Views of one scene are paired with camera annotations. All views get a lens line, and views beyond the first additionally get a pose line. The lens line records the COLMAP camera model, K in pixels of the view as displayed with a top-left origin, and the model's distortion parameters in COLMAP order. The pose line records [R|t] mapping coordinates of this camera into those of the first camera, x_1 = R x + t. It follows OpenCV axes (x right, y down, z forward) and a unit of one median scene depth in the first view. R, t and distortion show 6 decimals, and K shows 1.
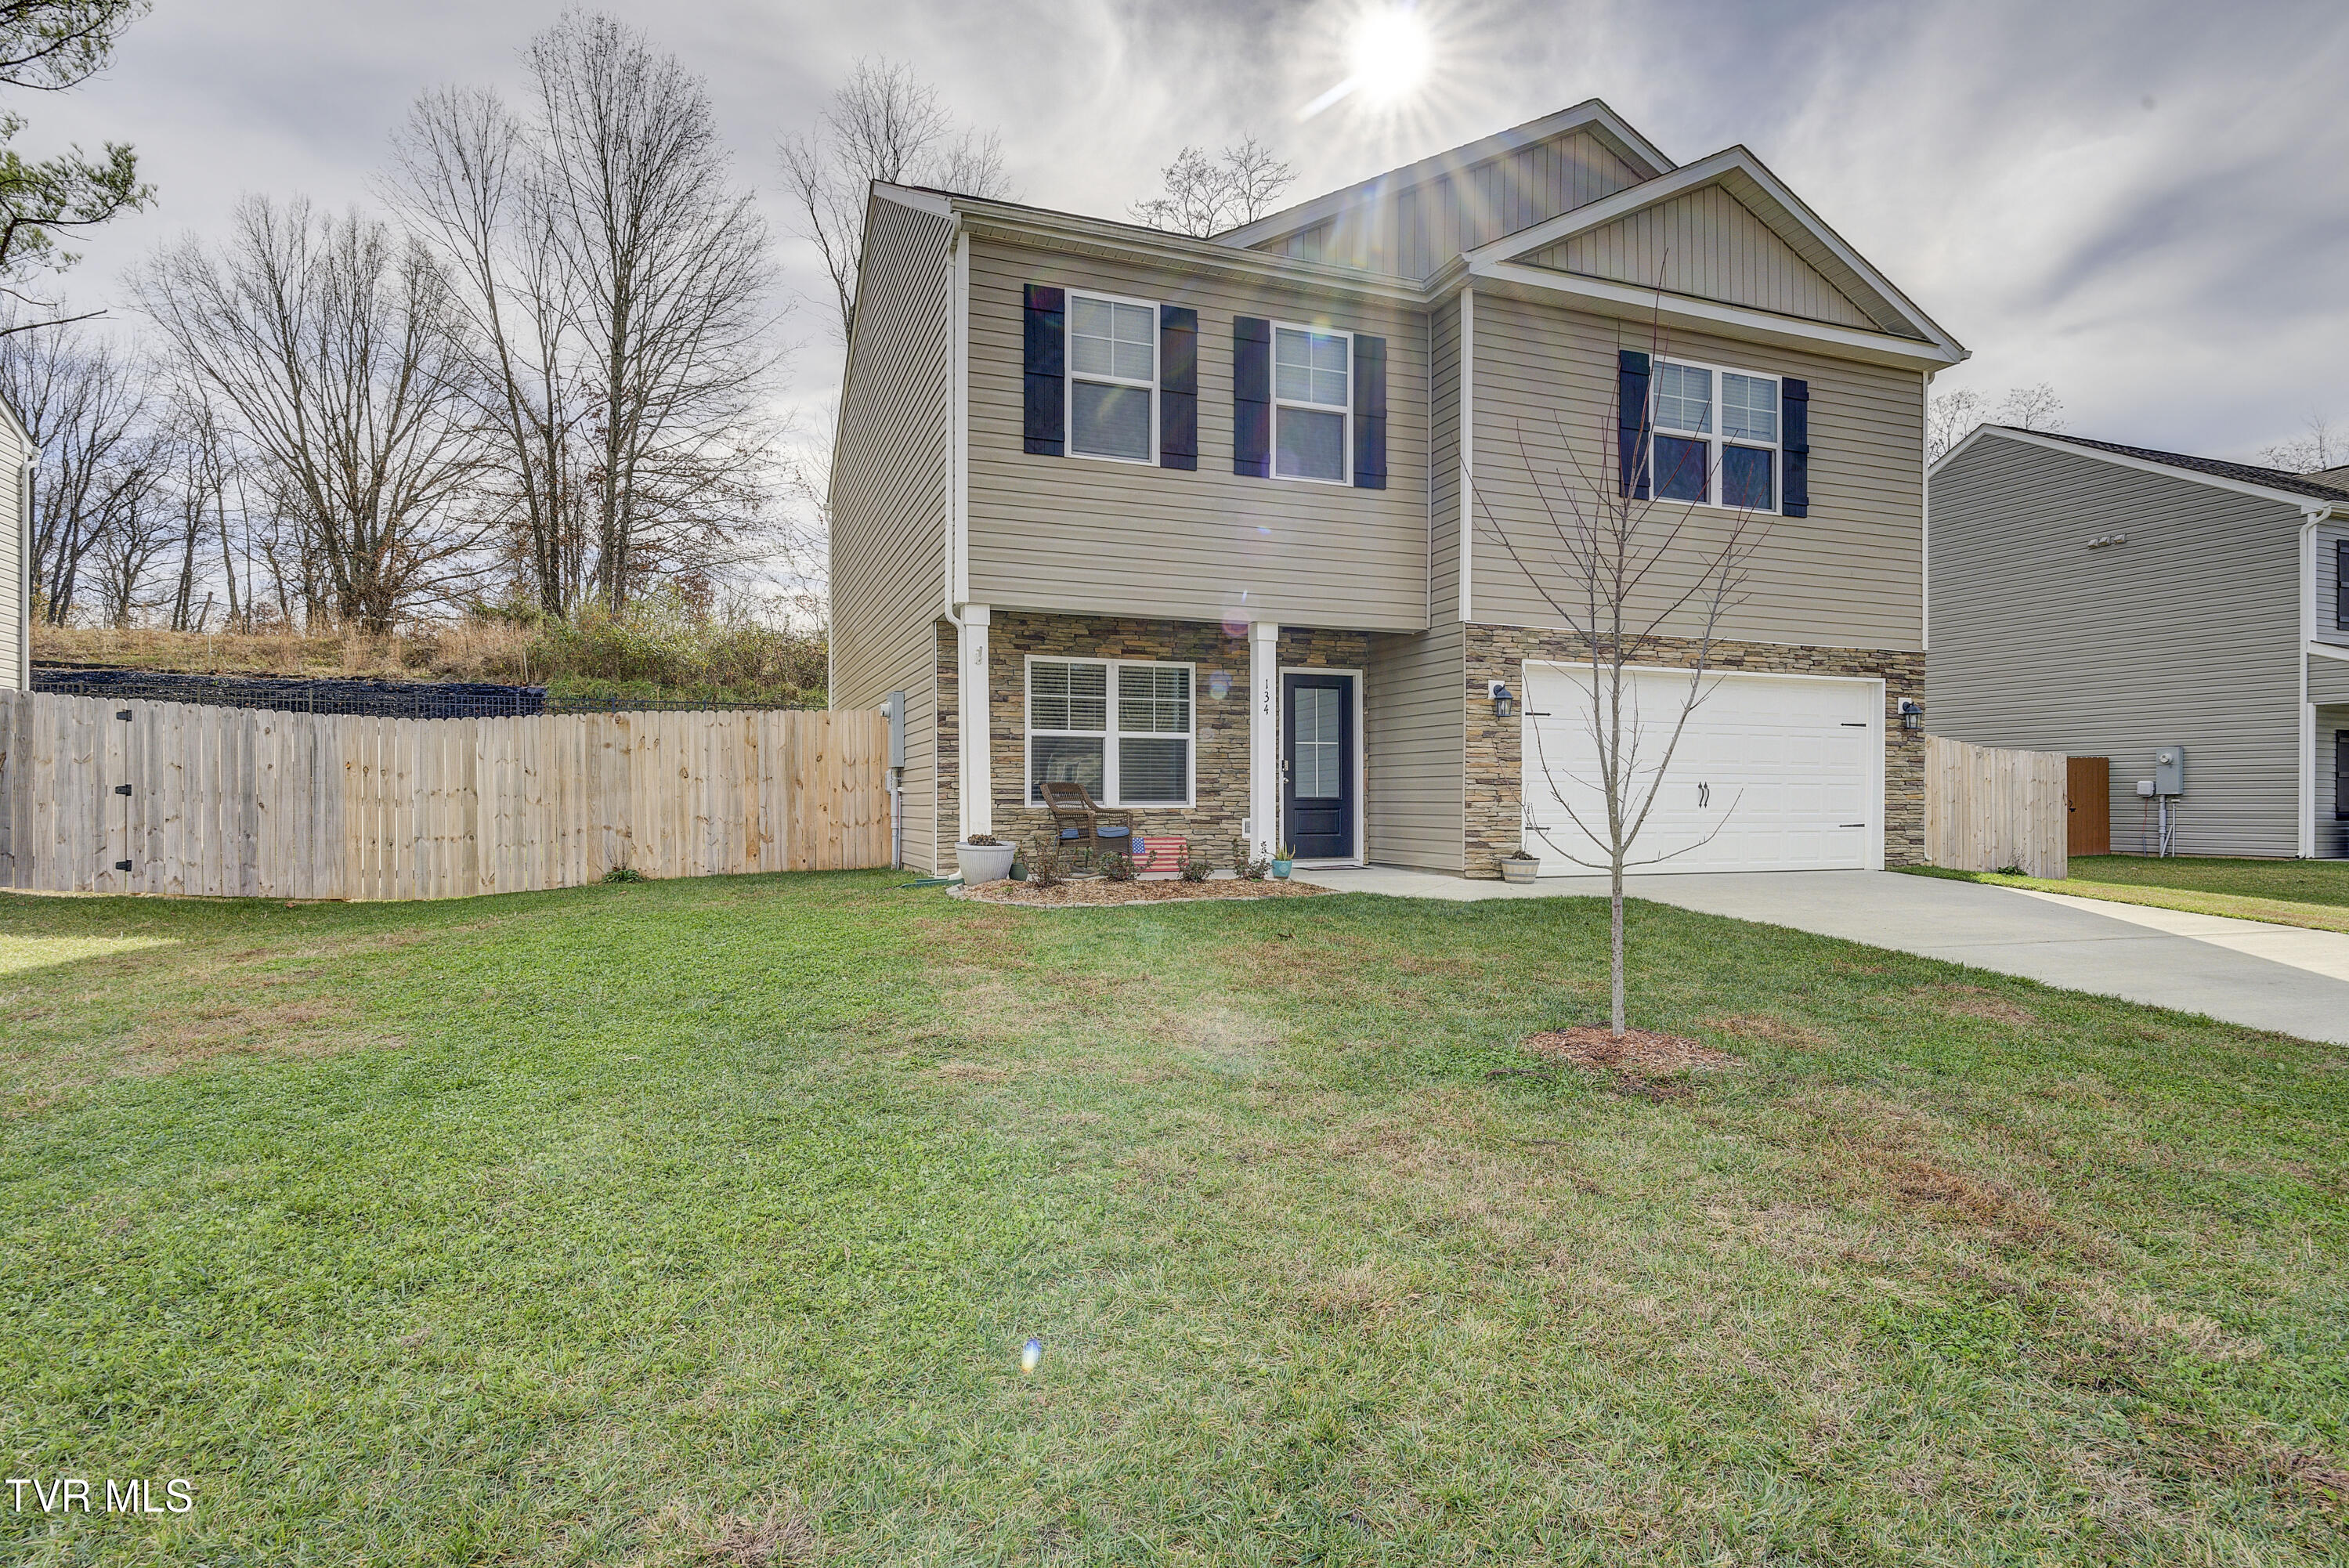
lens RADIAL K [[1220.6, 0, 1179.0], [0, 1220.6, 789.2], [0, 0, 1]] dist [-0.000179, -0.000106]
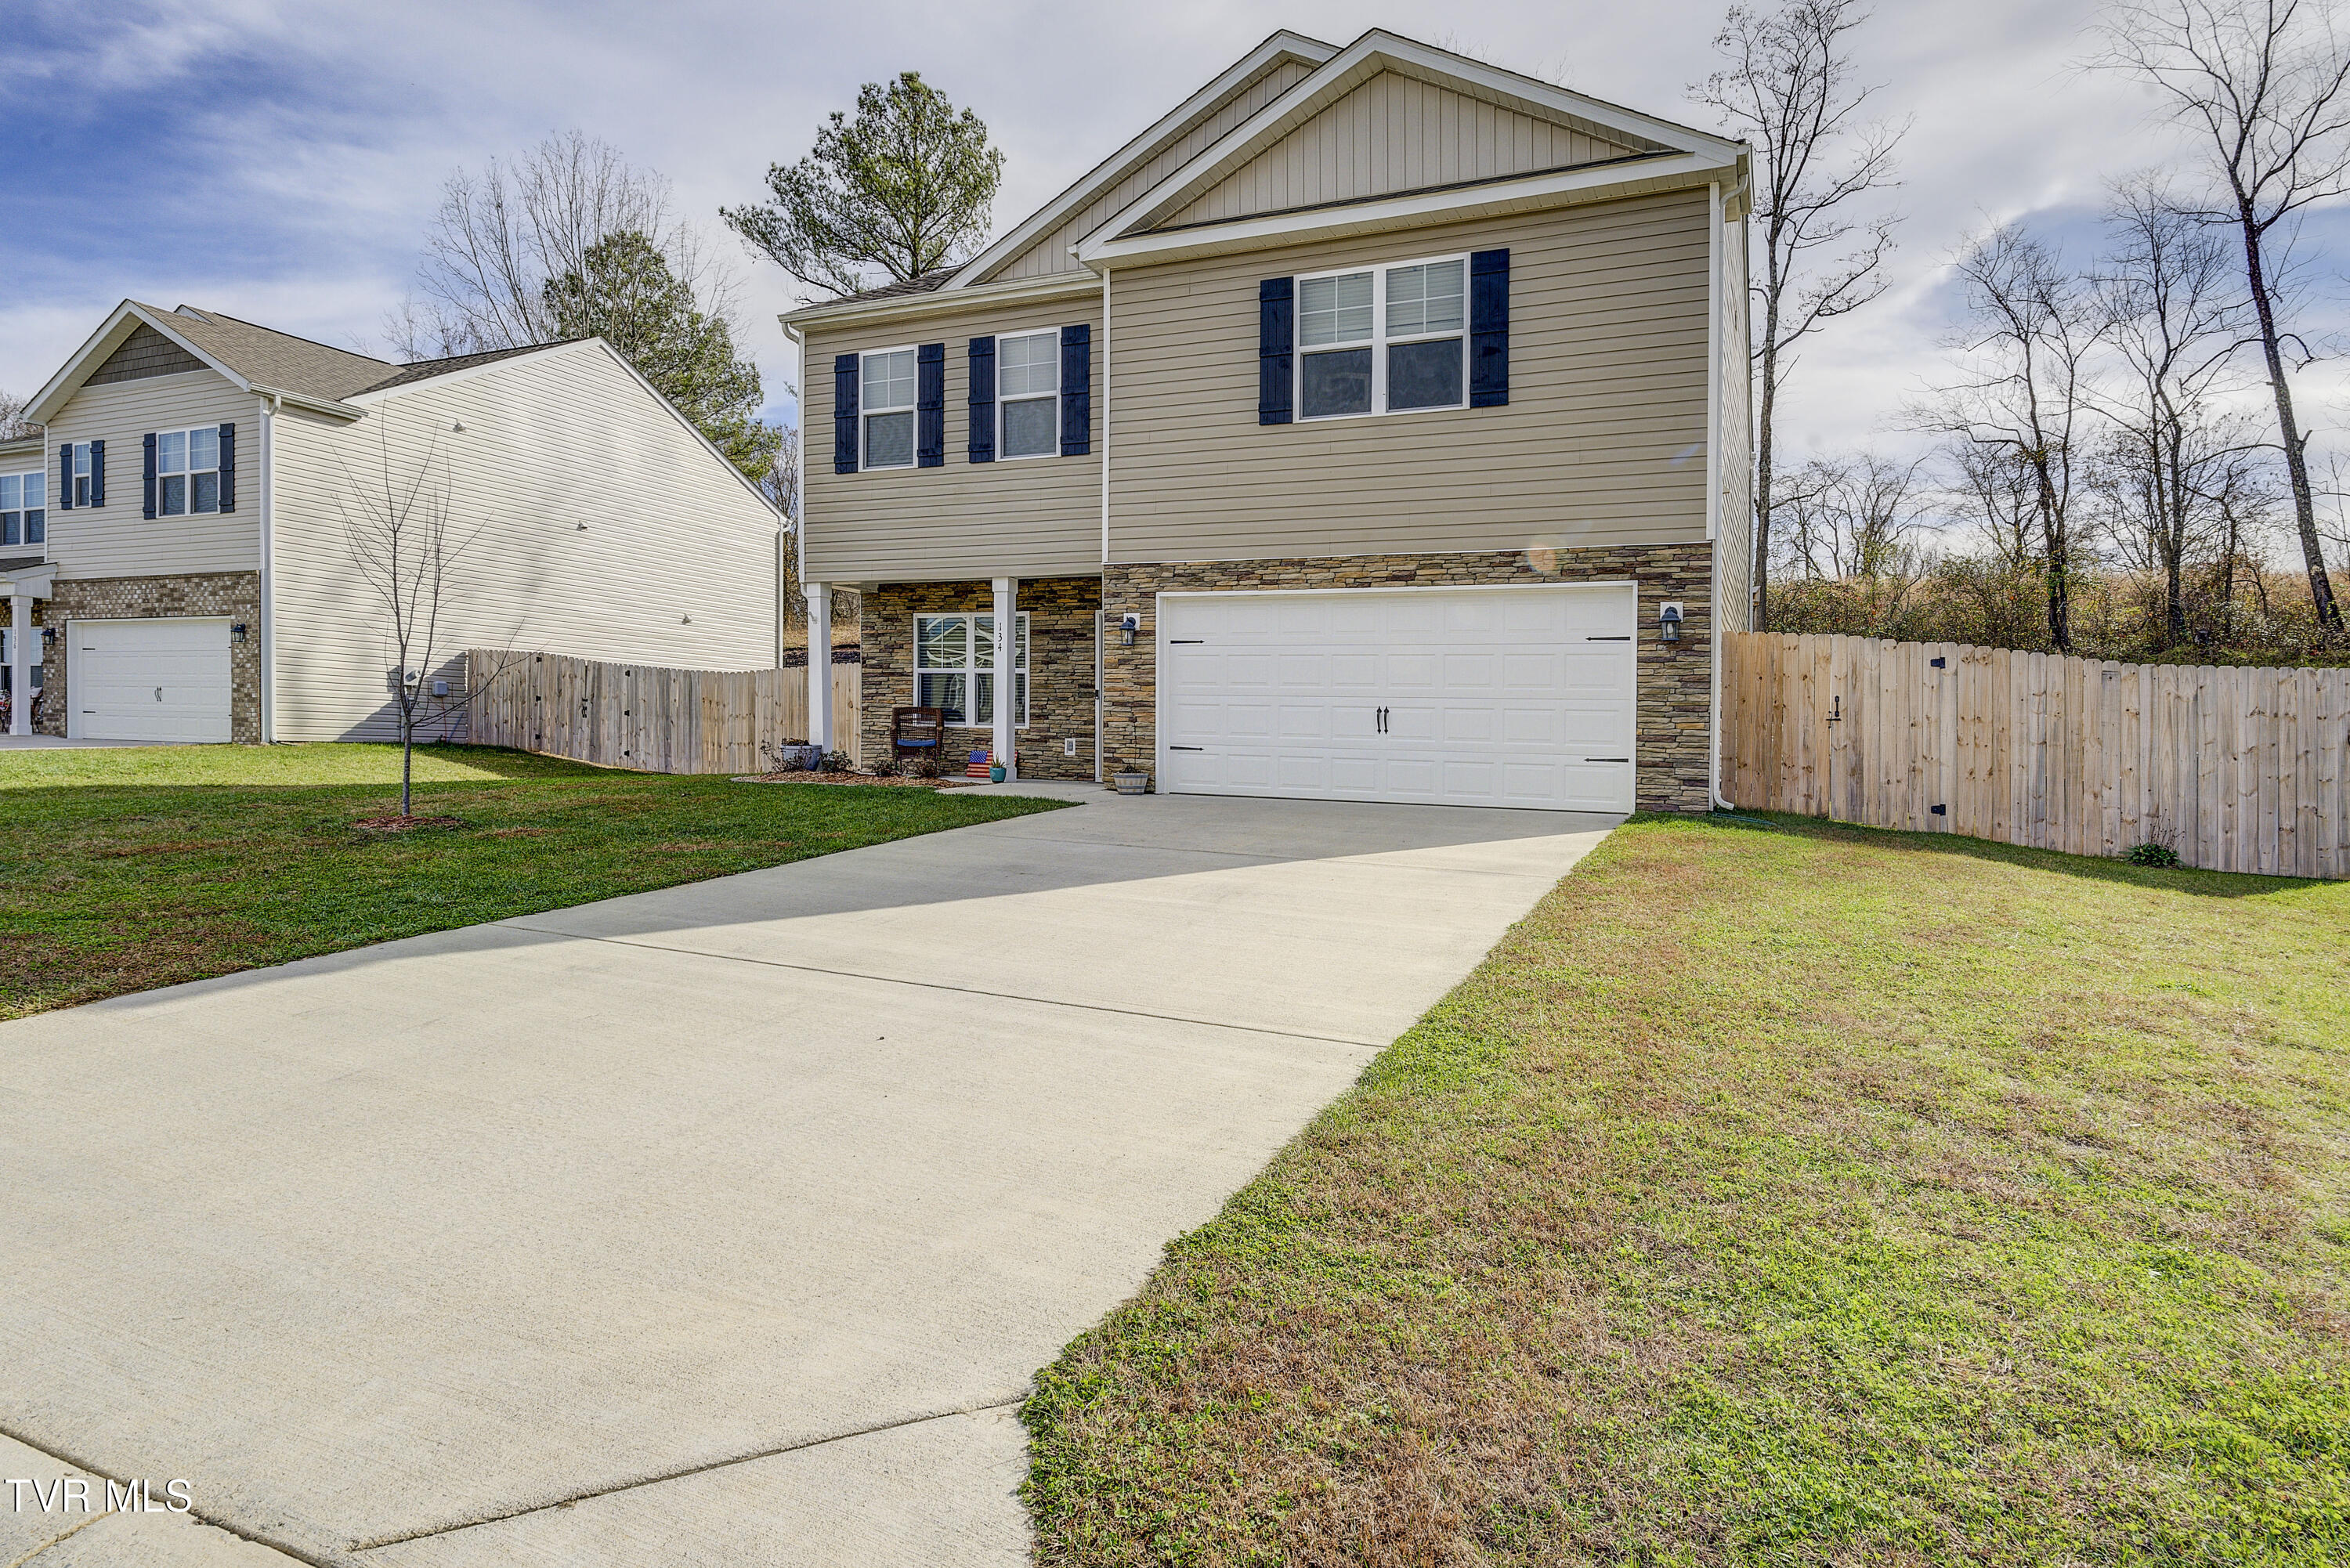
lens RADIAL K [[1309.3, 0, 1177.9], [0, 1309.3, 770.2], [0, 0, 1]] dist [0.008802, -0.001322]
pose [[0.697503, 0.029688, -0.715967, 1.116235], [-0.020992, 0.999559, 0.020996, 0.027298], [0.716275, 0.000385, 0.697818, 0.187993]]
